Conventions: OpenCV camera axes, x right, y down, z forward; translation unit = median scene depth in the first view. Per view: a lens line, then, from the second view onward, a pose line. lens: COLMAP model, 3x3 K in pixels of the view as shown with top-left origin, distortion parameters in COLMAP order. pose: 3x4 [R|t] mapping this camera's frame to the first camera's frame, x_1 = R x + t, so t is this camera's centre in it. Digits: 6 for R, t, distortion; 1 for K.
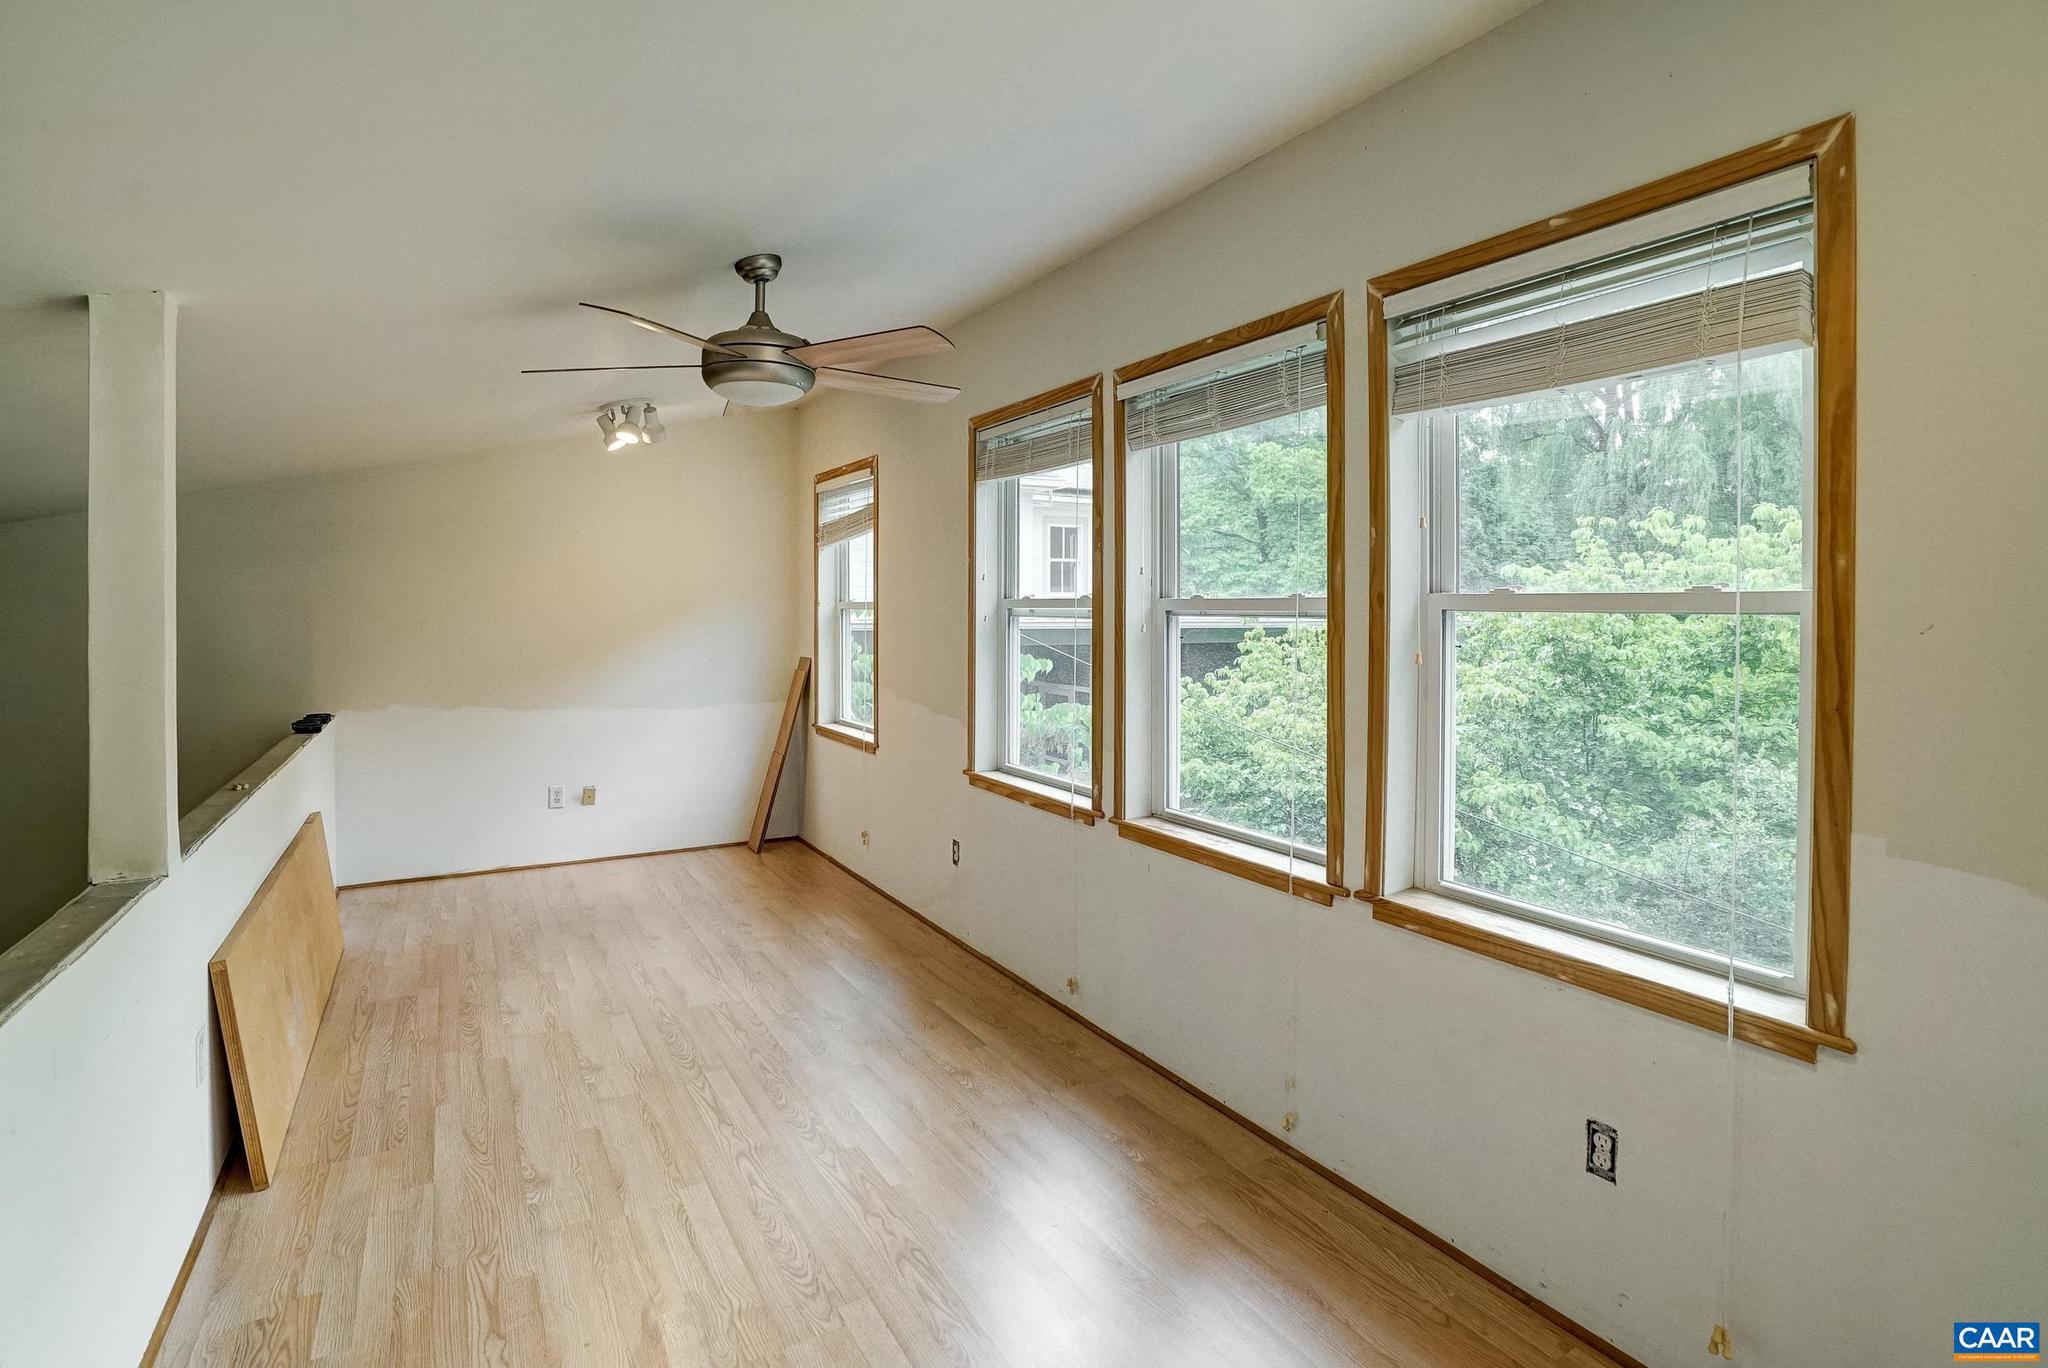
lens RADIAL K [[972.0, 0, 1023.2], [0, 972.0, 621.8], [0, 0, 1]] dist [-0.022553, 0.000321]
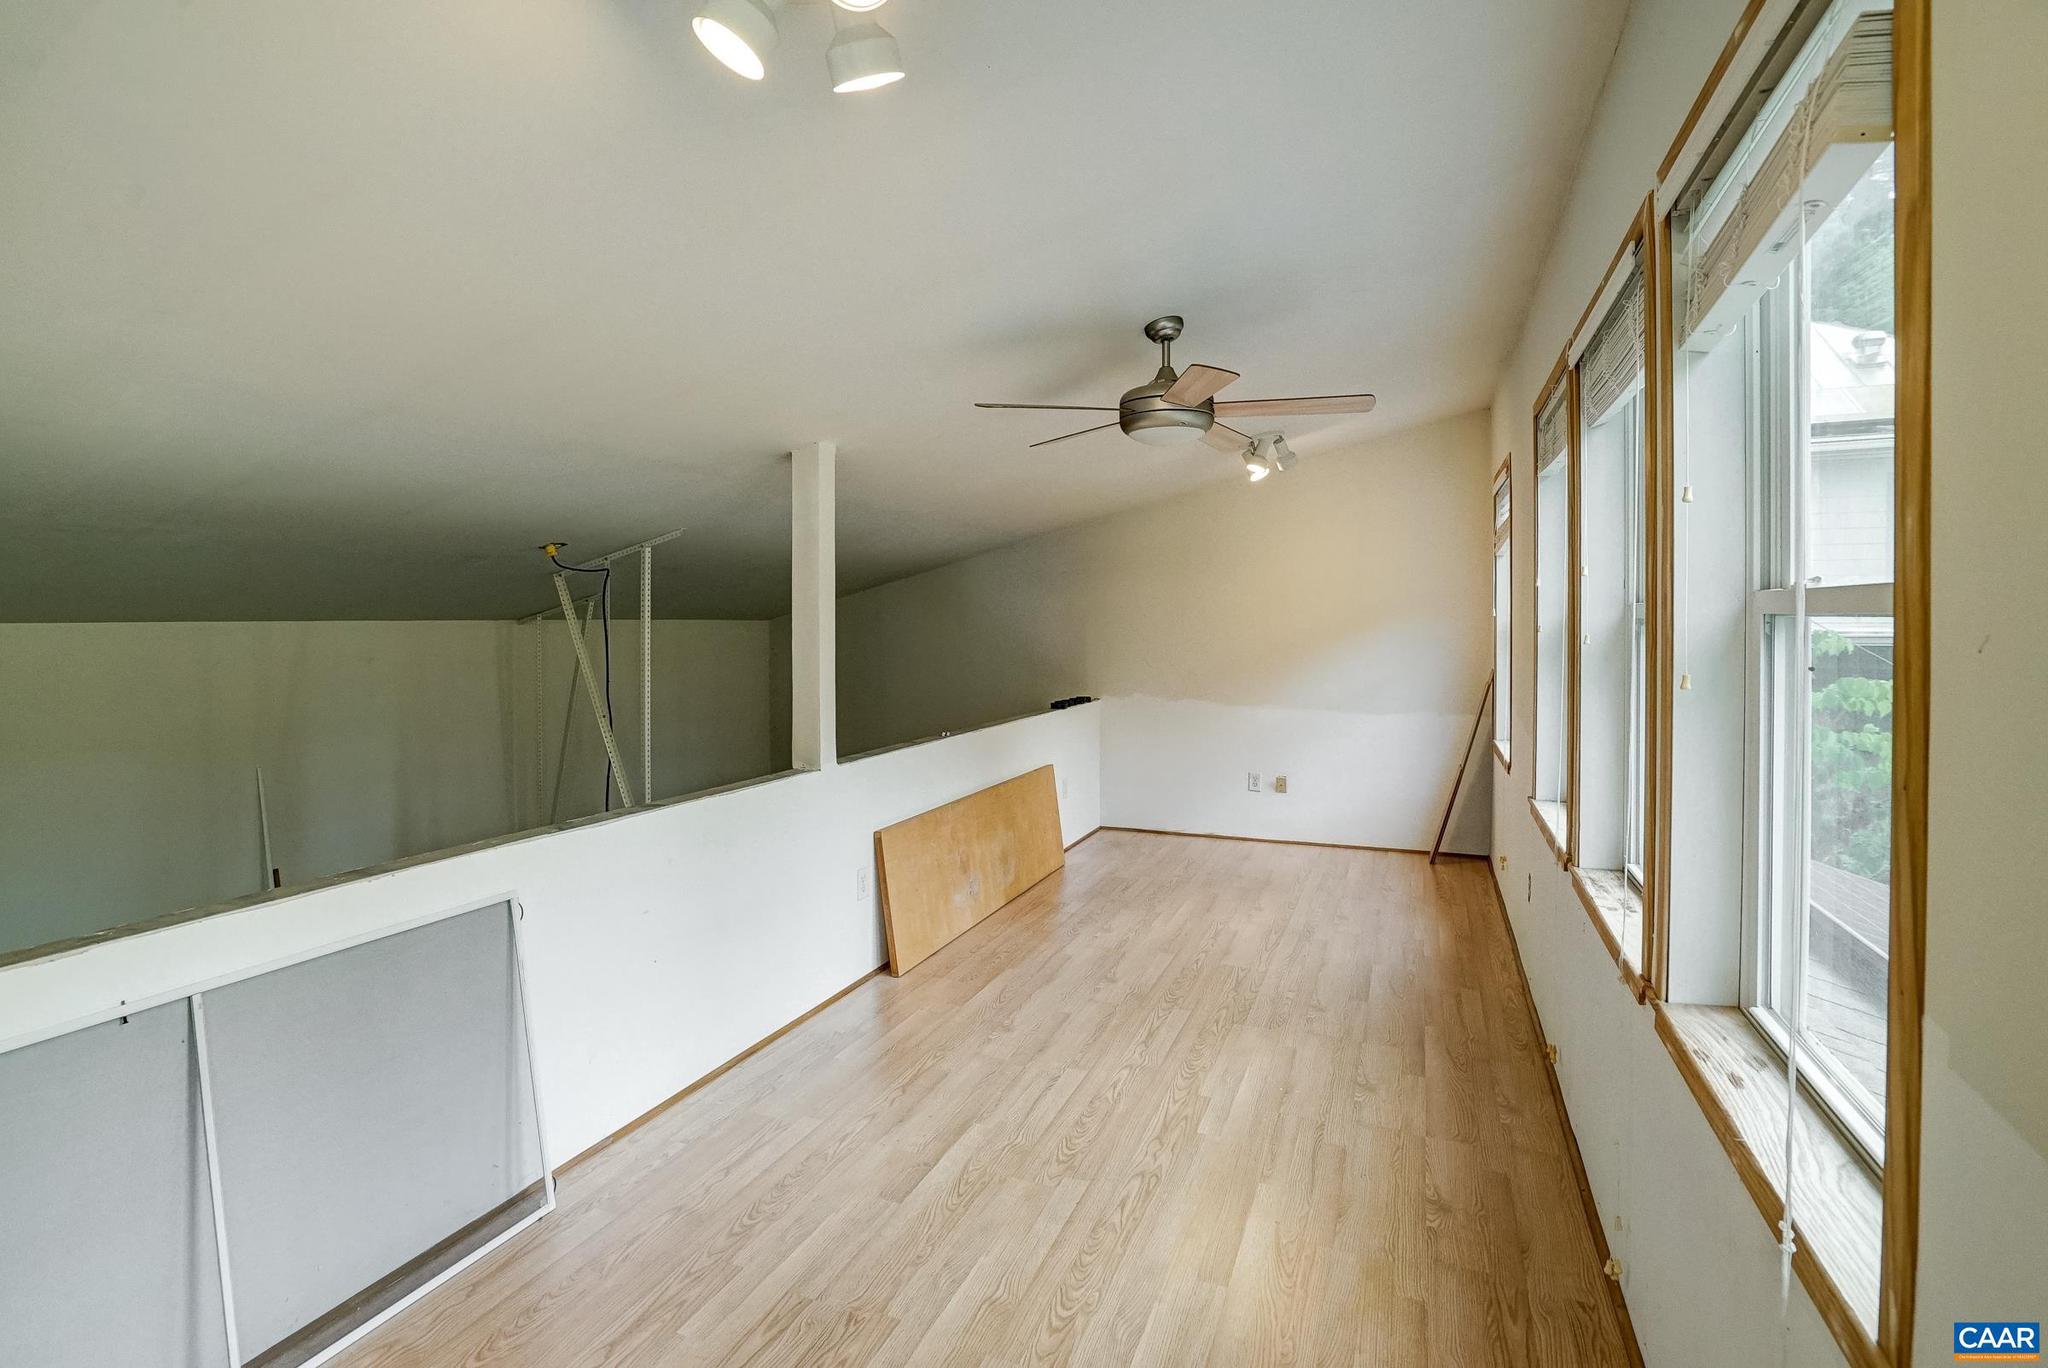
lens RADIAL K [[973.0, 0, 1026.2], [0, 973.0, 631.2], [0, 0, 1]] dist [-0.065550, 0.000199]
pose [[0.607785, 0.004454, -0.794090, 0.511848], [-0.006722, 0.999977, 0.000464, 0.003039], [0.794074, 0.005056, 0.607801, 0.137046]]
